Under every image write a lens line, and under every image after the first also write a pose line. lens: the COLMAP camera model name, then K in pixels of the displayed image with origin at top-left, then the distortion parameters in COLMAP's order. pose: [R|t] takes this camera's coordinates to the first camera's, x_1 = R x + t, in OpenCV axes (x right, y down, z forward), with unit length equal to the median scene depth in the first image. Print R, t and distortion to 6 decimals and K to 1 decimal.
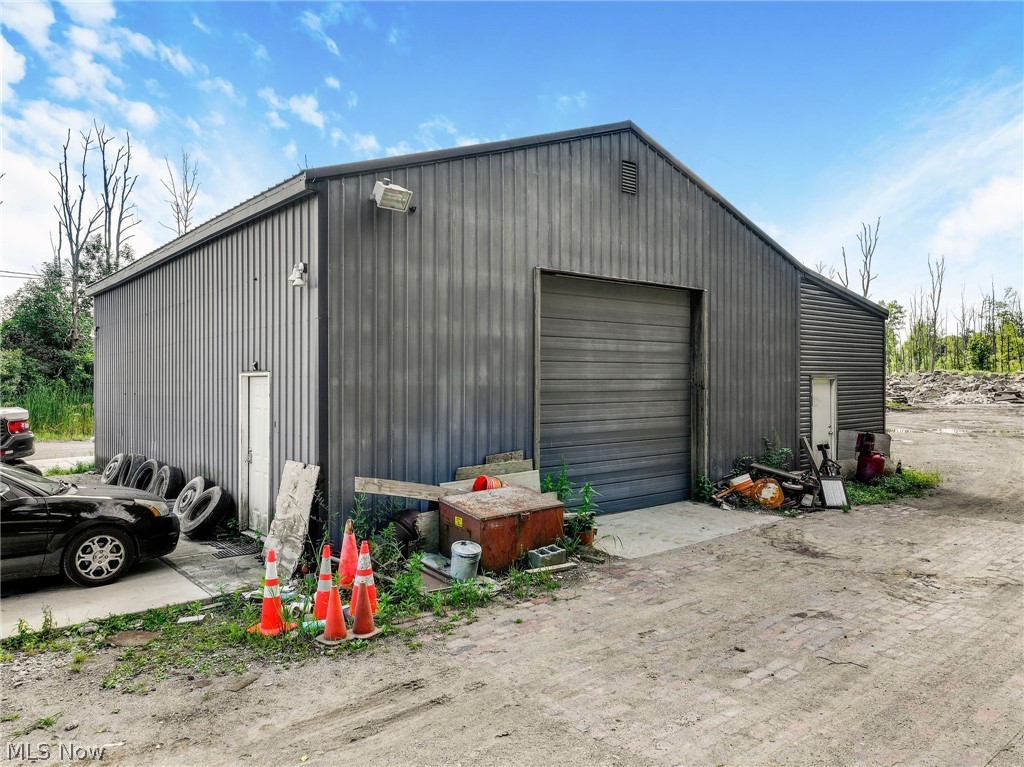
lens RADIAL K [[716.4, 0, 512.4], [0, 716.4, 381.9], [0, 0, 1]] dist [-0.002263, 0.015674]
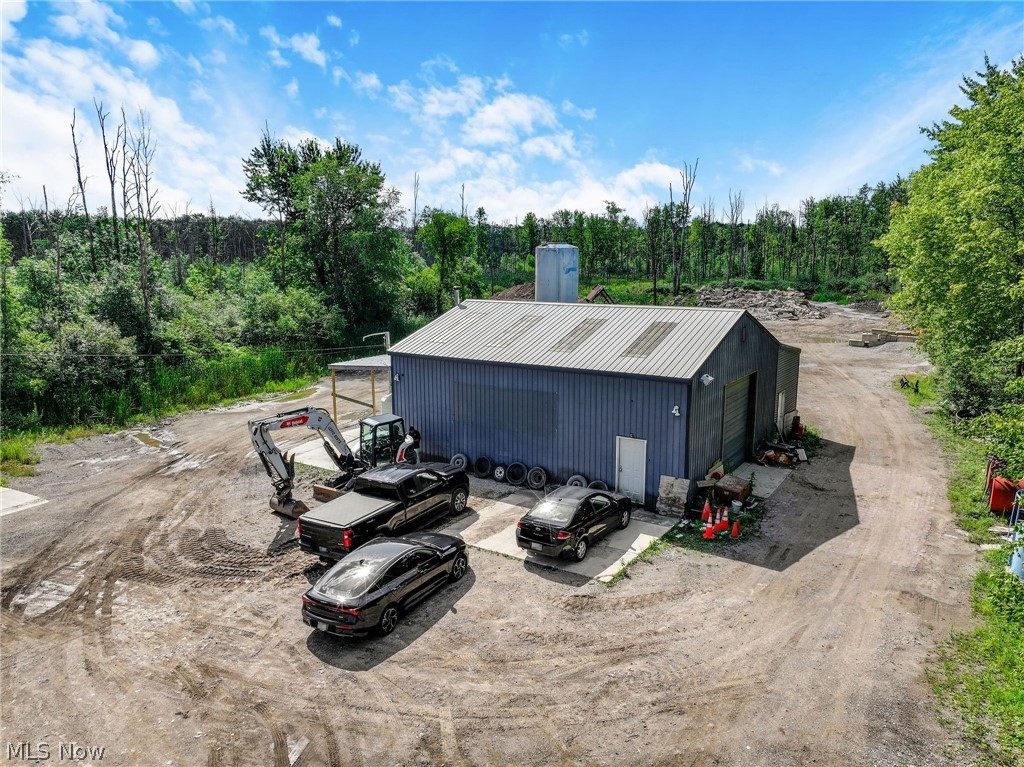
lens RADIAL K [[716.4, 0, 511.0], [0, 716.4, 383.9], [0, 0, 1]] dist [-0.002263, 0.015674]
pose [[0.958895, -0.051260, 0.279093, -1.150155], [0.001112, 0.984219, 0.176950, -0.507715], [-0.283759, -0.169366, 0.943820, -0.944249]]
